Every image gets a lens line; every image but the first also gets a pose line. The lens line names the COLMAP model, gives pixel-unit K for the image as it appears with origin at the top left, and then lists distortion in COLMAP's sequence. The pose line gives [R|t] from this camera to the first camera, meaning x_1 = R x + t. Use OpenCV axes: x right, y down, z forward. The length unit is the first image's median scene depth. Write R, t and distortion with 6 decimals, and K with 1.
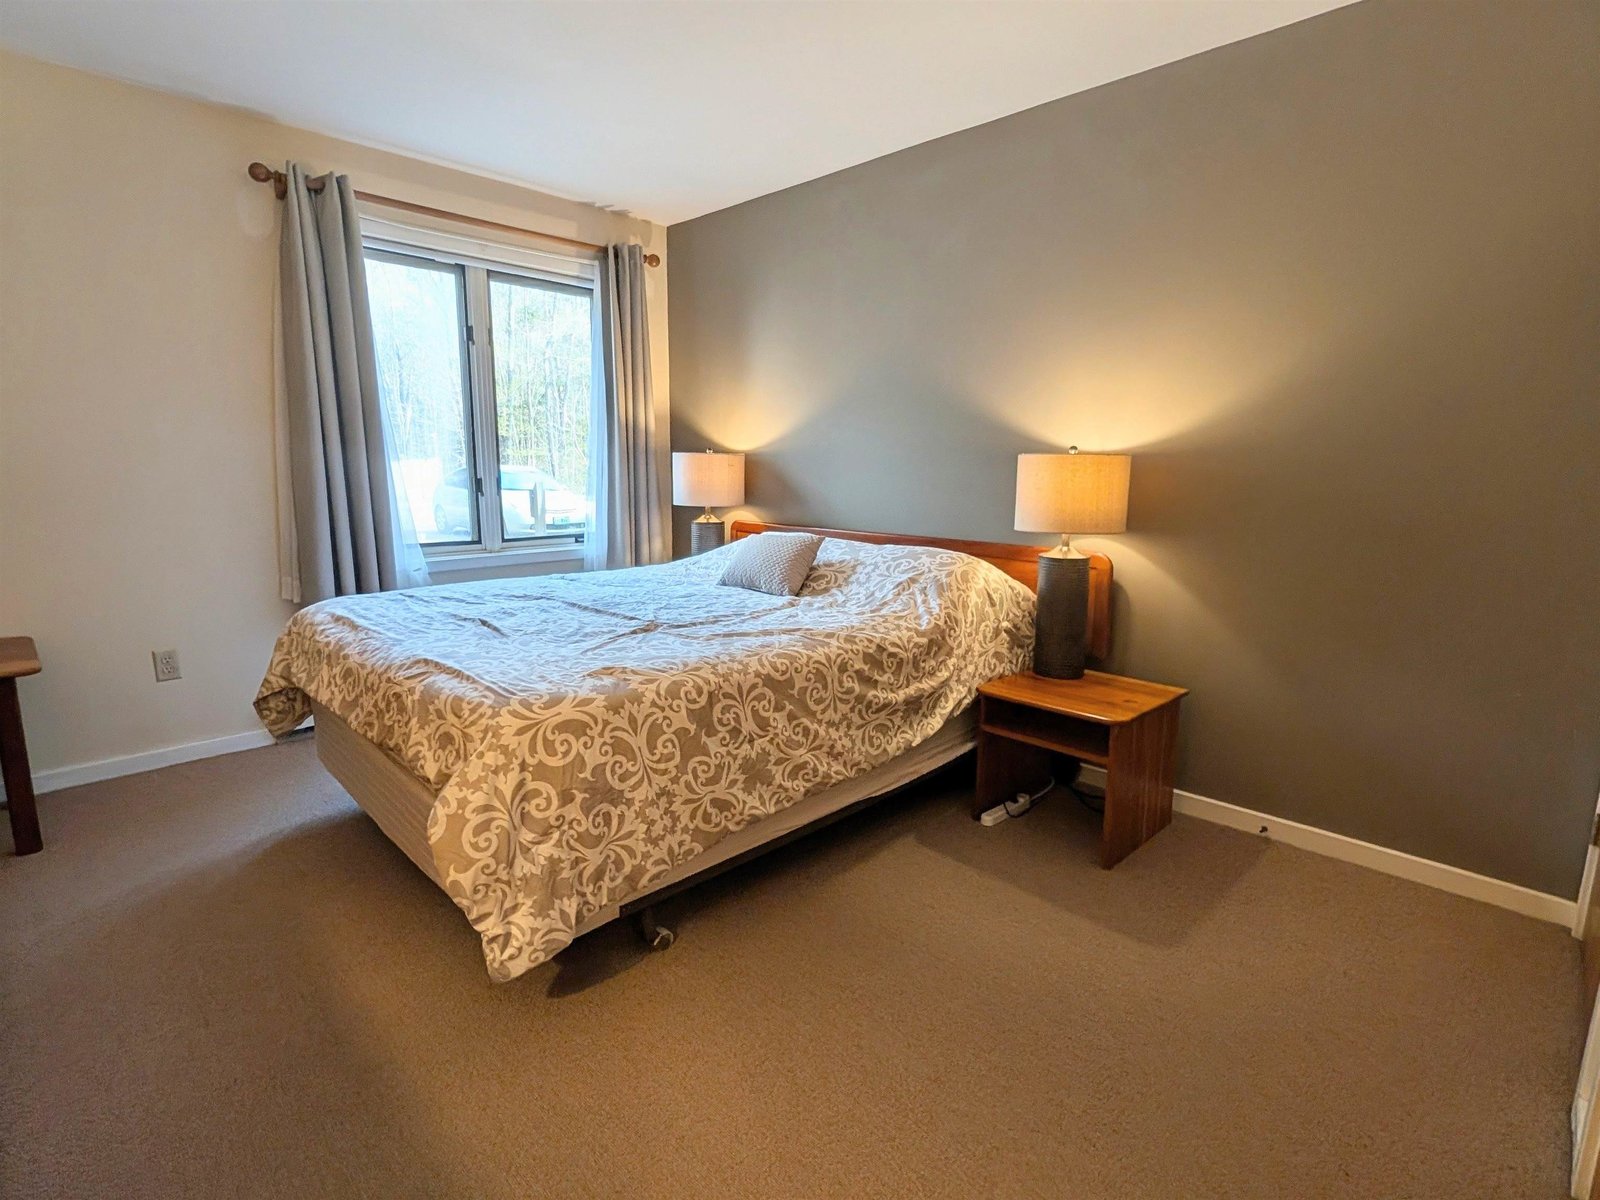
lens RADIAL K [[780.4, 0, 805.7], [0, 780.4, 603.5], [0, 0, 1]] dist [0.000716, -0.000972]
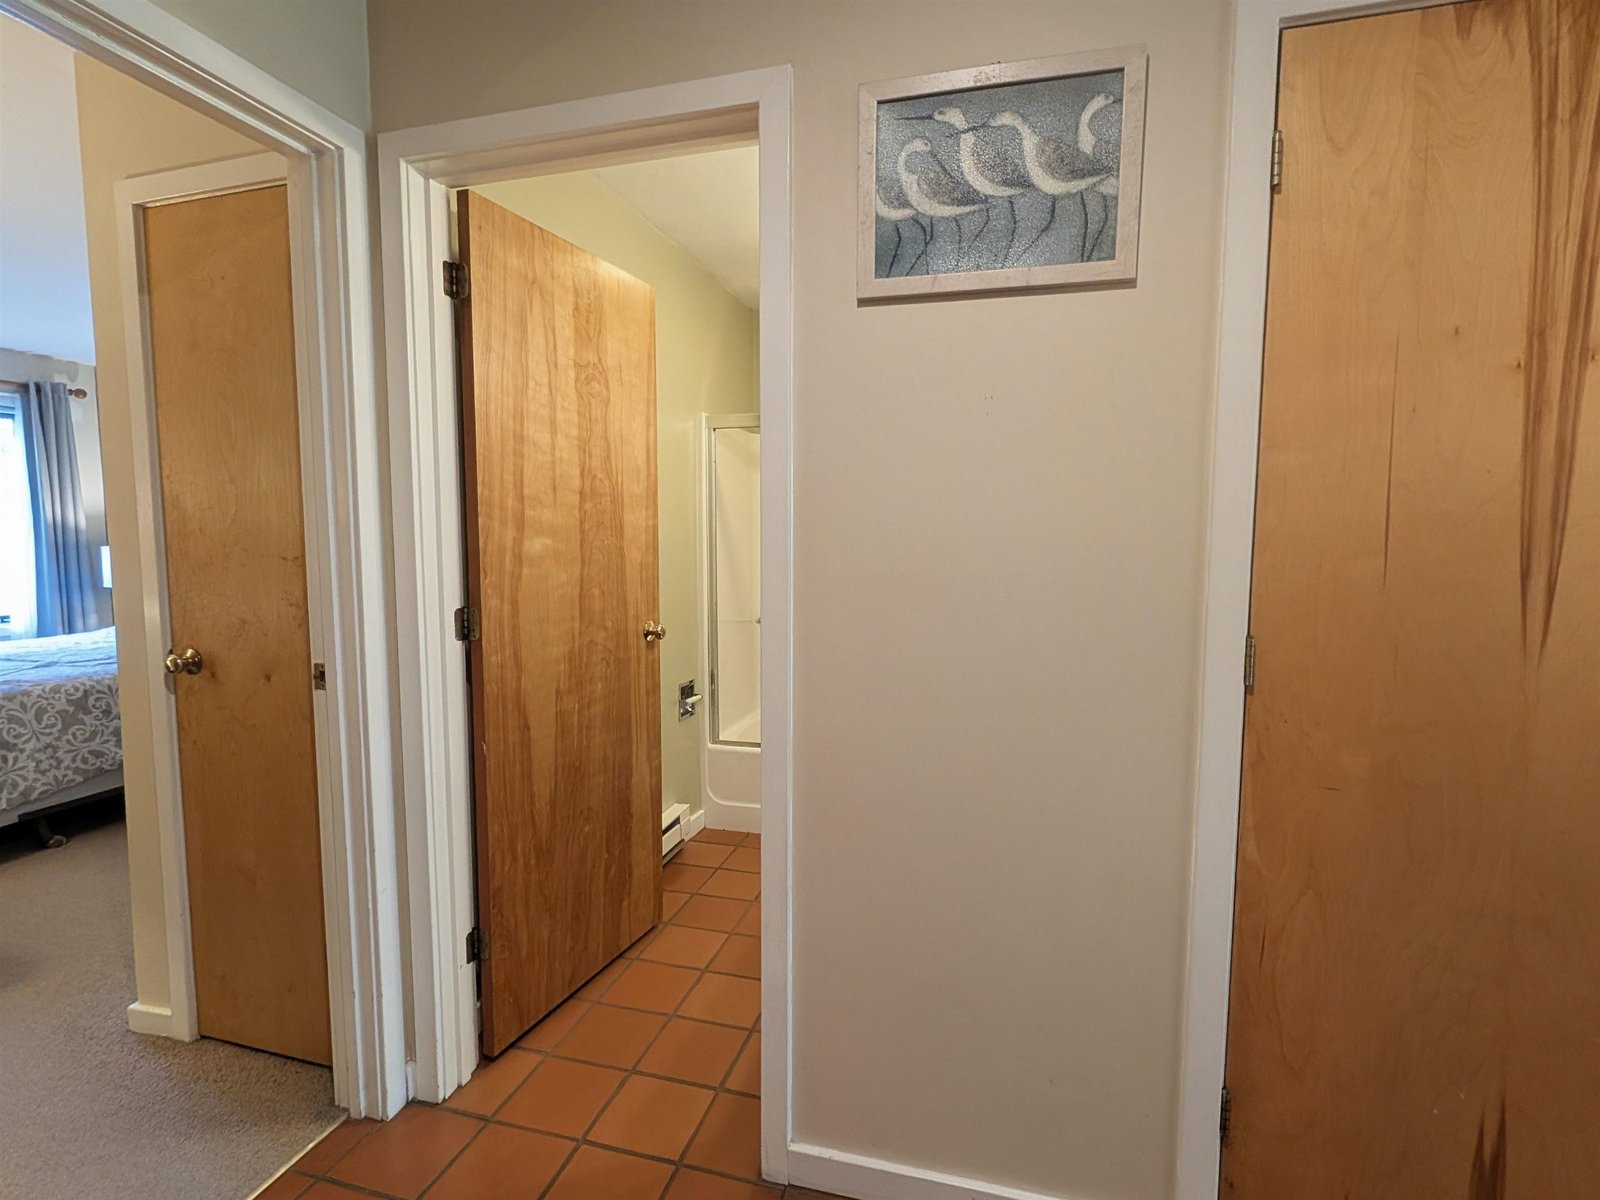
lens RADIAL K [[780.4, 0, 805.7], [0, 780.4, 603.5], [0, 0, 1]] dist [0.000716, -0.000972]
pose [[0.879650, -0.049744, 0.473013, 0.508358], [0.091521, 0.993633, -0.065705, 0.190733], [-0.466733, 0.101088, 0.878602, -1.402013]]
